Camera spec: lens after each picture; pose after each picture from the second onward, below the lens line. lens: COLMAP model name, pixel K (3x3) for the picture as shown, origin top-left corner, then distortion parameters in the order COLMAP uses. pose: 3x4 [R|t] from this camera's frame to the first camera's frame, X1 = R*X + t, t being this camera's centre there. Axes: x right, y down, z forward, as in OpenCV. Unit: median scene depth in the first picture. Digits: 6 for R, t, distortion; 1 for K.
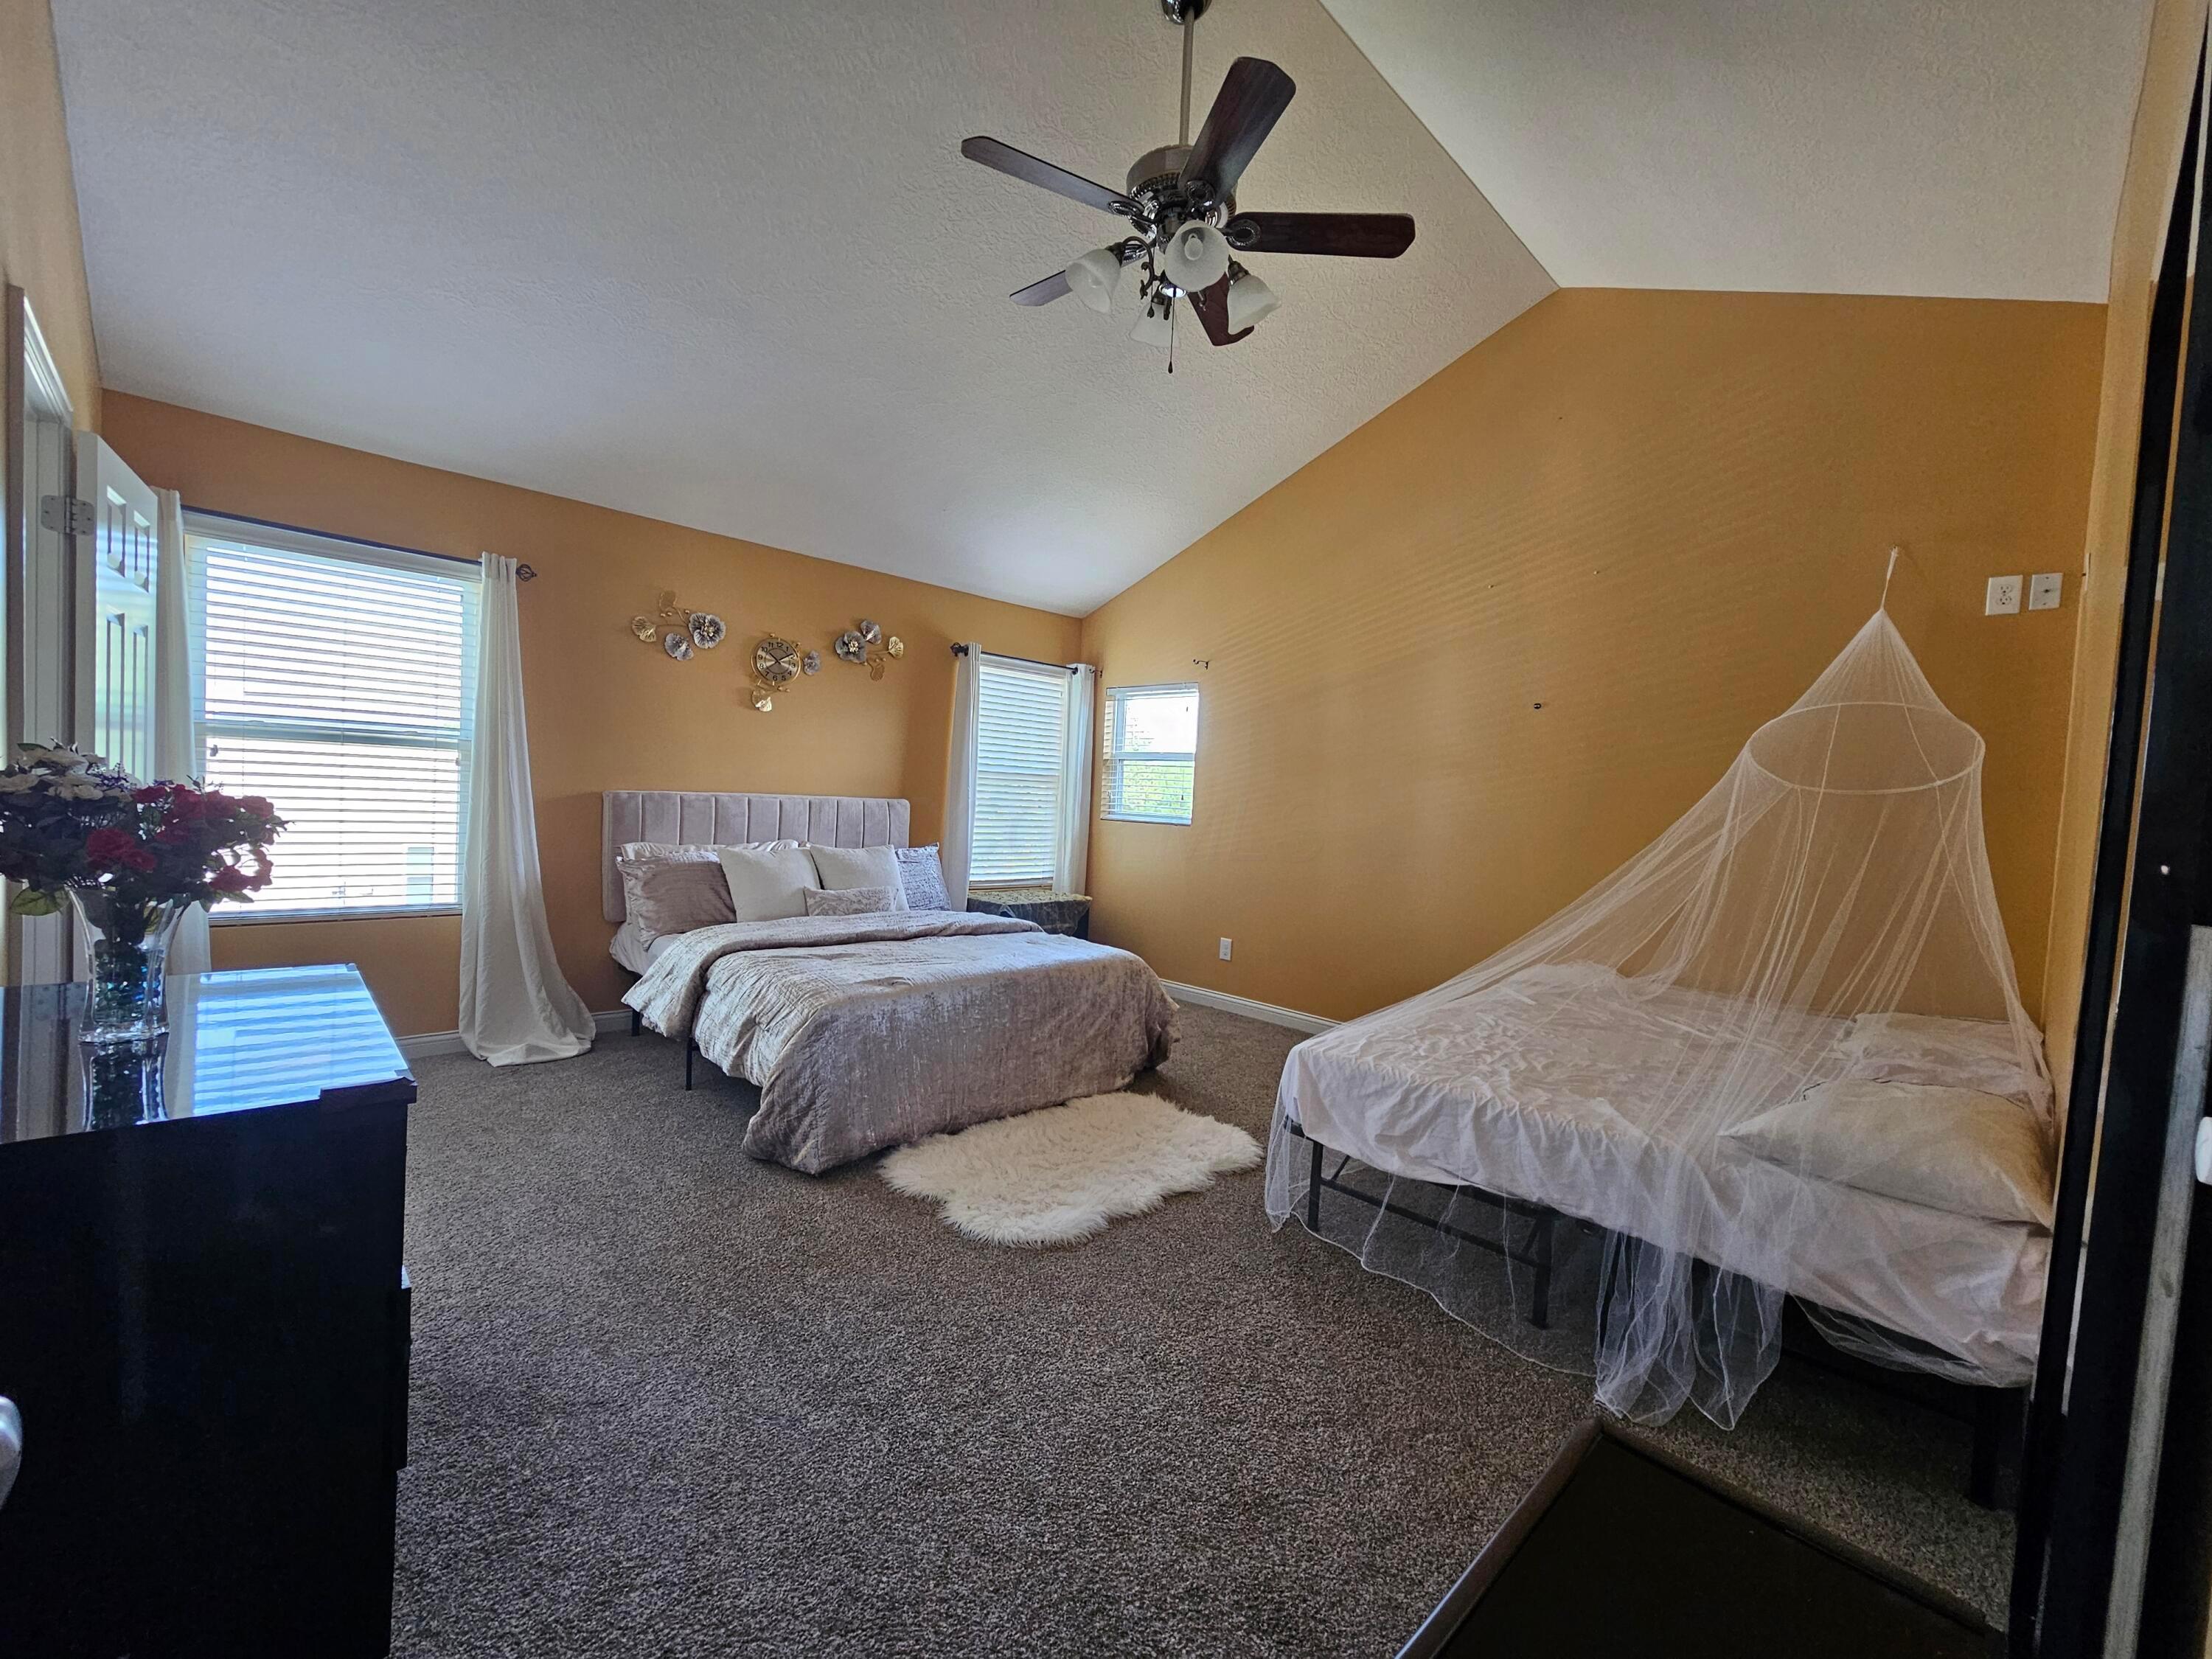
lens RADIAL K [[898.9, 0, 1106.0], [0, 898.9, 829.5], [0, 0, 1]] dist [0.001282, 0.000147]
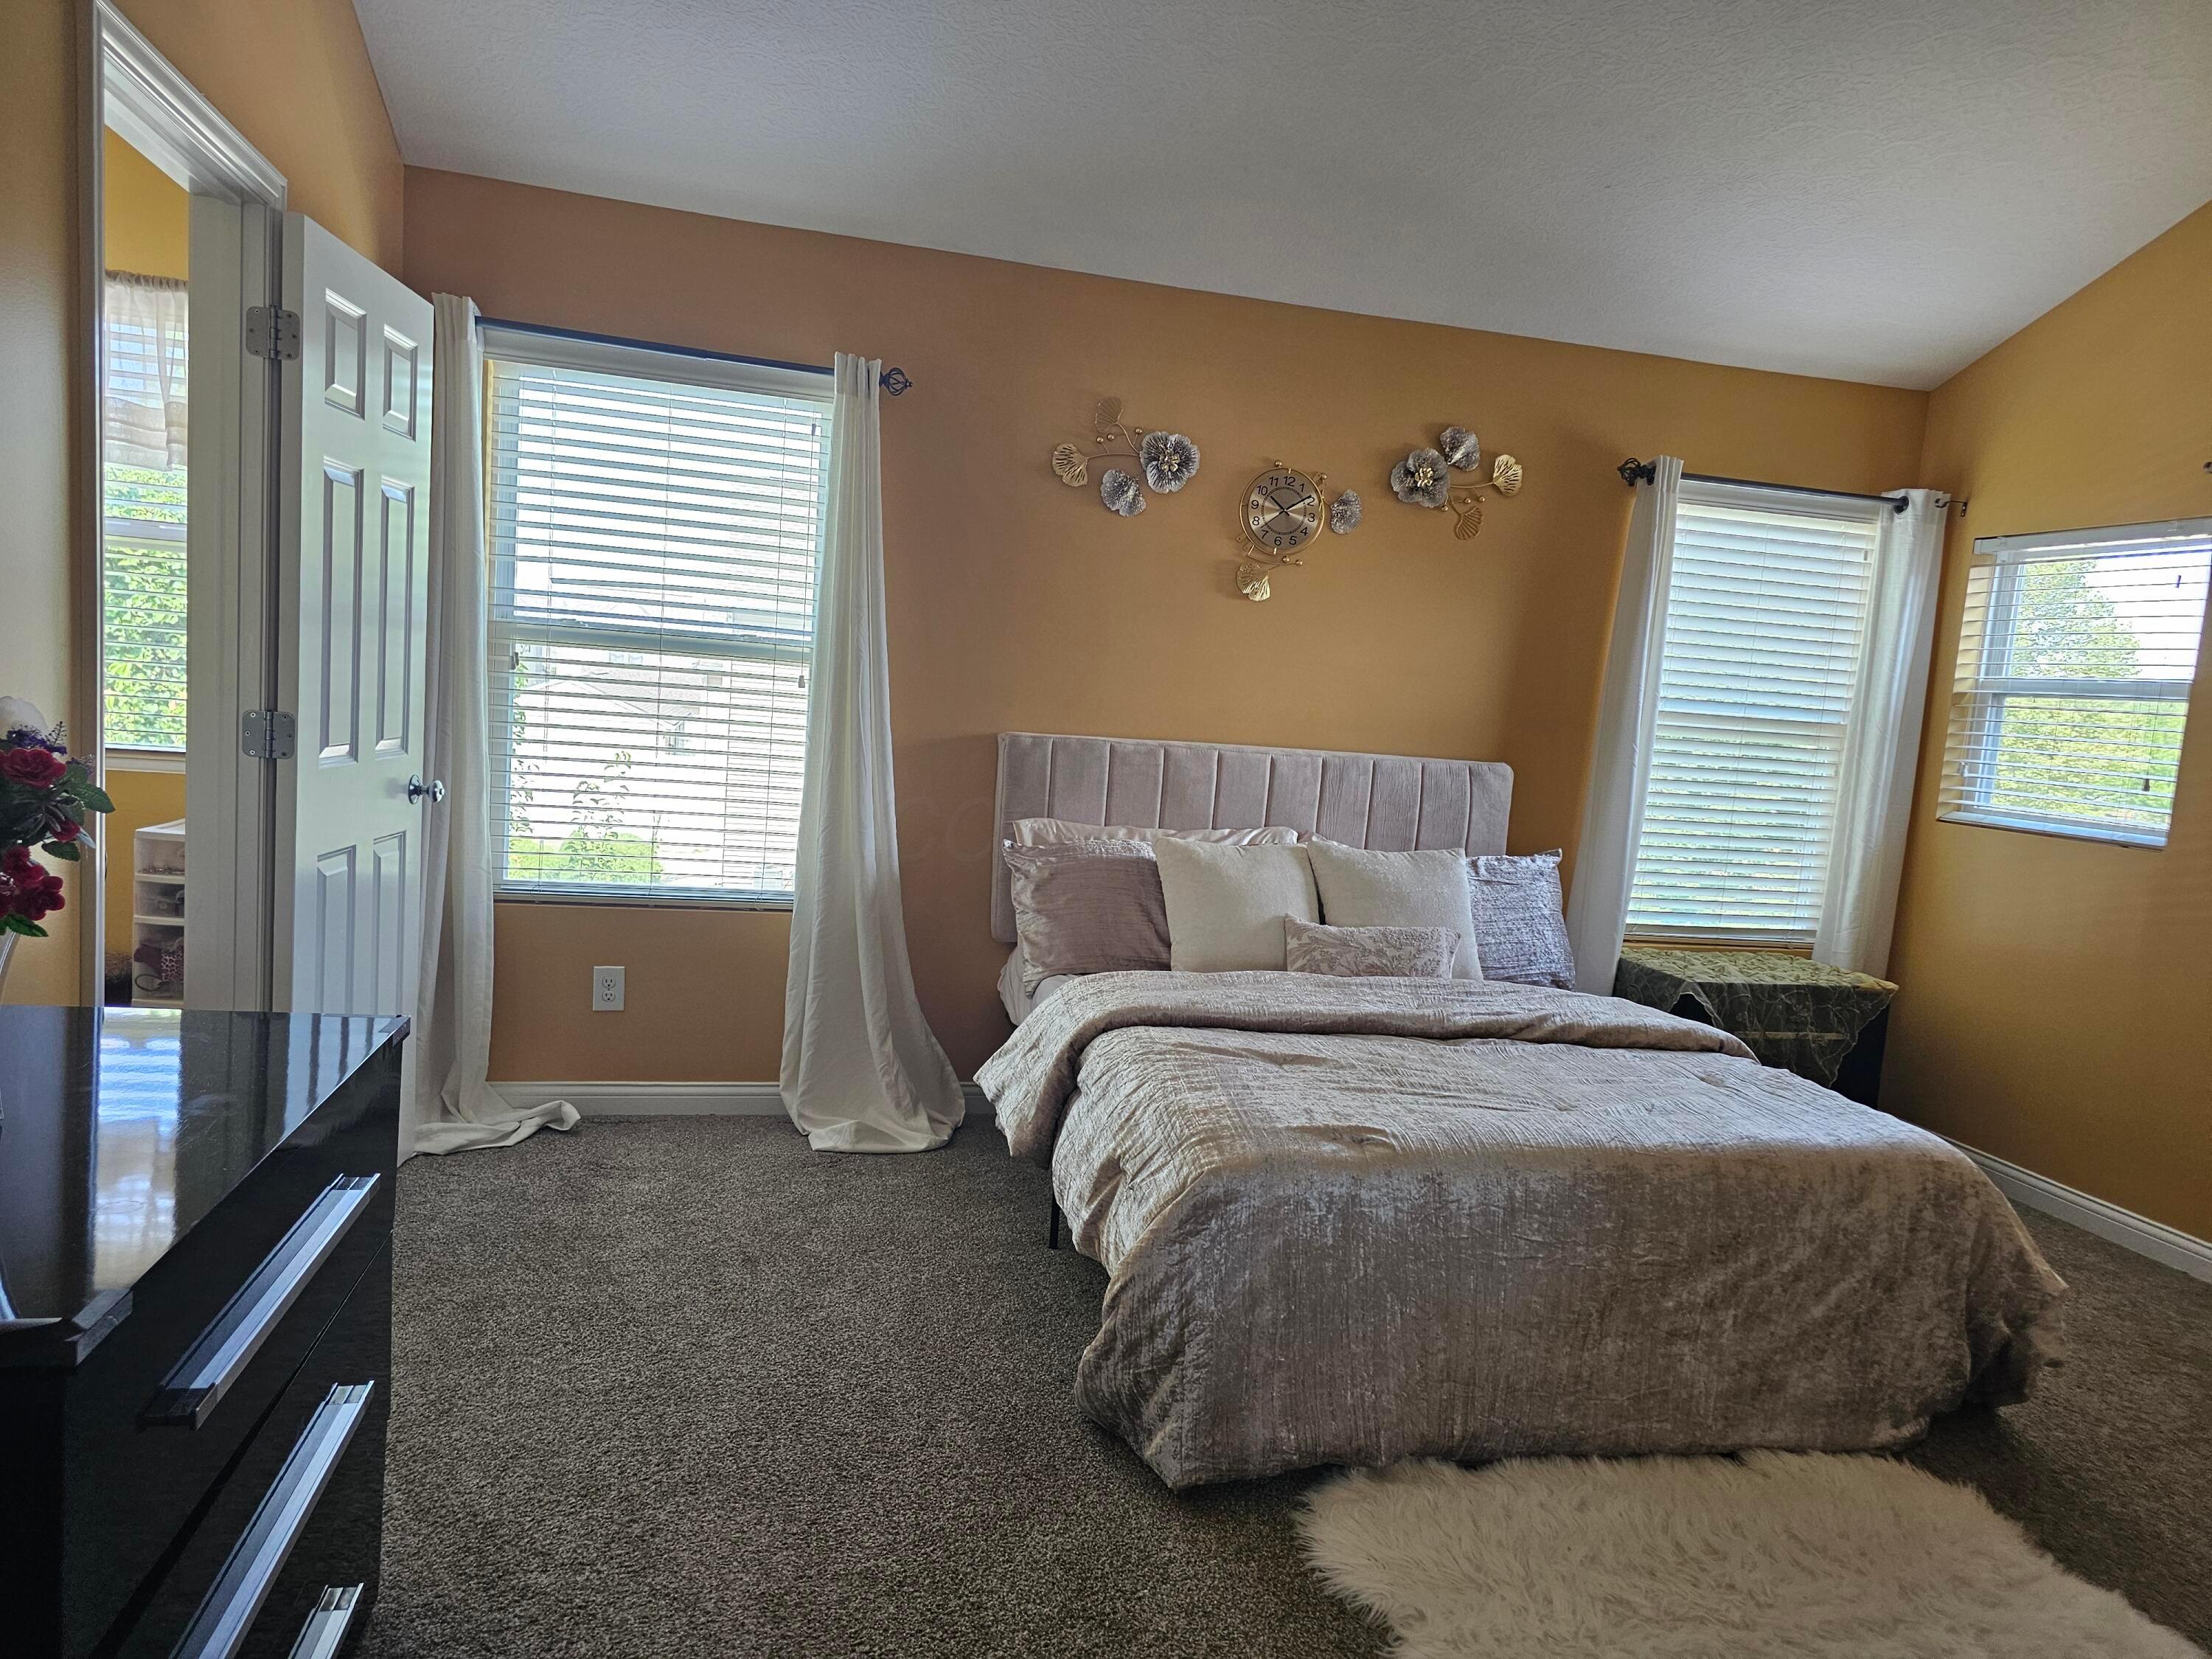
lens RADIAL K [[1497.3, 0, 1115.4], [0, 1497.3, 848.5], [0, 0, 1]] dist [0.063927, -0.060206]
pose [[0.861060, 0.071753, -0.503415, 0.044270], [-0.055180, 0.997333, 0.047771, -0.019130], [0.505500, -0.013355, 0.862723, 0.168589]]
